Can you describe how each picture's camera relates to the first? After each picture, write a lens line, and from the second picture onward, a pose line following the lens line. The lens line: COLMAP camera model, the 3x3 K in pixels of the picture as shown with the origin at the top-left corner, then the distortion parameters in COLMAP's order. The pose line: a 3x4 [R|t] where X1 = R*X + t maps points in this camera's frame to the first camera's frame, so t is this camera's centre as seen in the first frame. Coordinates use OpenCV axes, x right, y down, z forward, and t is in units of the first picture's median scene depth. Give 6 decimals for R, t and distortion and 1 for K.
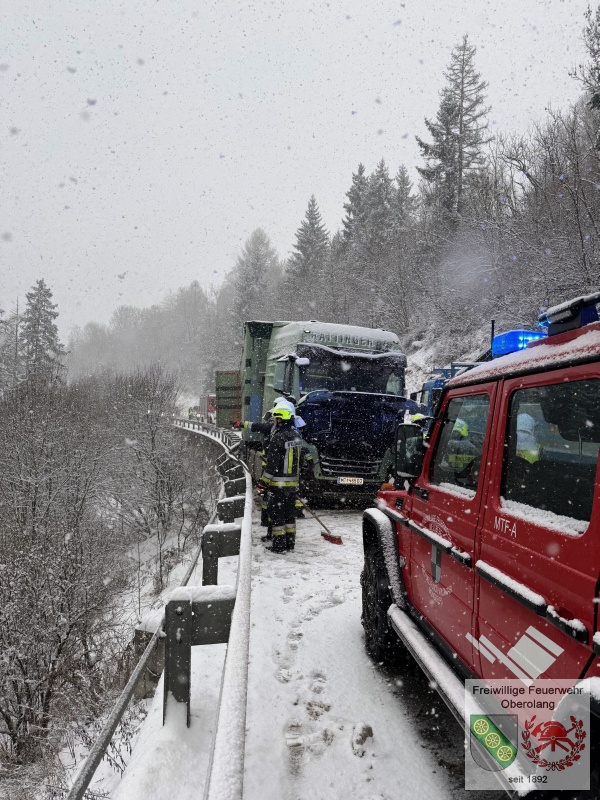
lens RADIAL K [[549.2, 0, 302.0], [0, 549.2, 401.5], [0, 0, 1]] dist [0.040378, -0.046760]
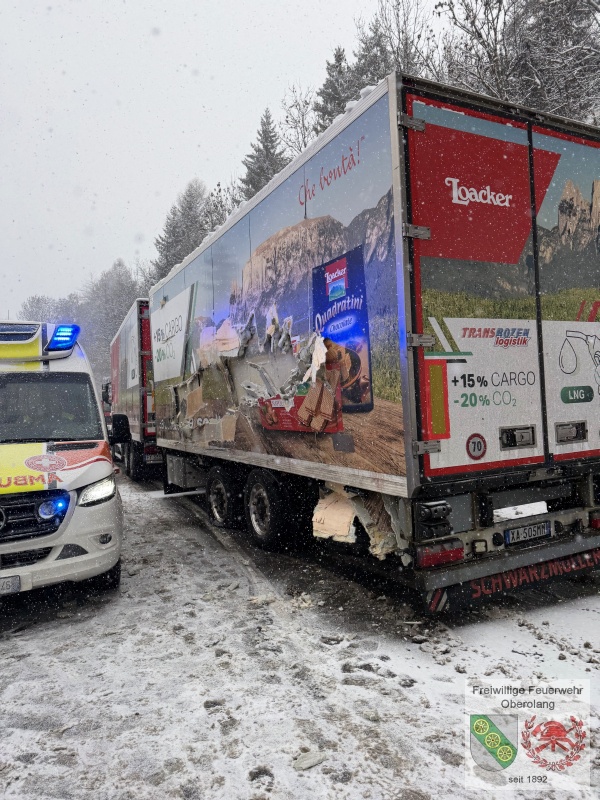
lens RADIAL K [[549.2, 0, 303.5], [0, 549.2, 395.7], [0, 0, 1]] dist [0.040378, -0.046760]
pose [[0.996866, -0.013910, 0.077875, 0.035738], [0.016684, 0.999245, -0.035081, 0.071122], [-0.077328, 0.036270, 0.996346, 2.078169]]
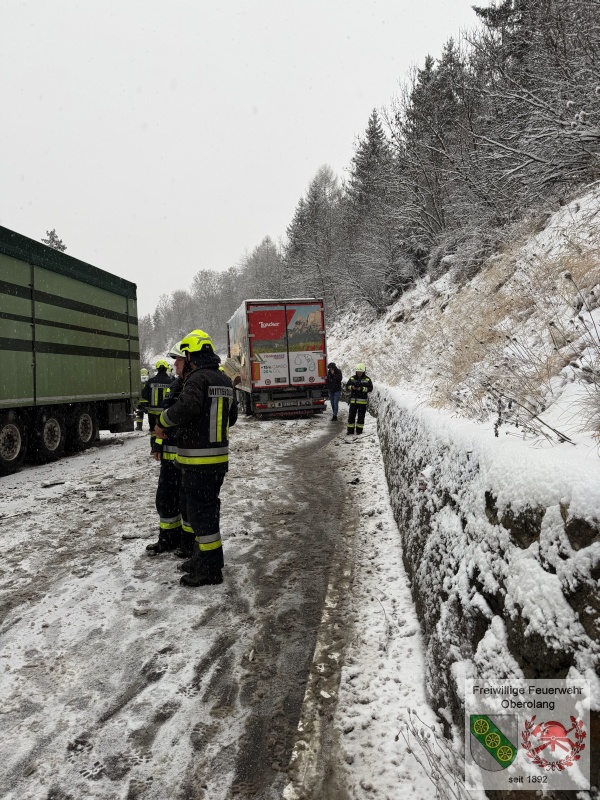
lens RADIAL K [[549.2, 0, 302.8], [0, 549.2, 399.7], [0, 0, 1]] dist [0.040378, -0.046760]
pose [[0.978332, -0.007457, -0.206908, 0.534148], [0.018493, 0.998504, 0.051452, 0.065074], [0.206215, -0.054164, 0.977006, 1.032738]]
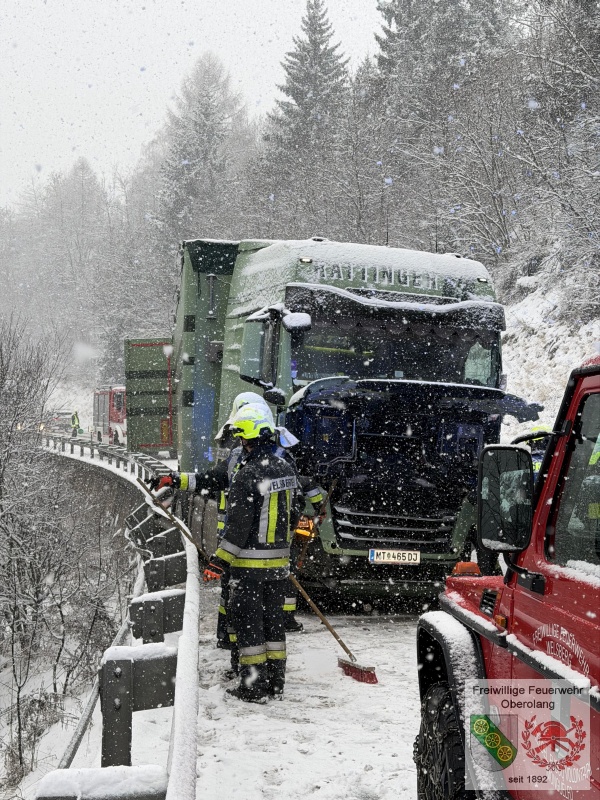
lens RADIAL K [[1098.2, 0, 296.1], [0, 1098.2, 402.7], [0, 0, 1]] dist [0.033600, 0.000000]
pose [[0.999956, -0.009148, -0.001982, 0.001217], [0.009155, 0.999951, 0.003850, -0.001101], [0.001946, -0.003868, 0.999991, -0.004063]]
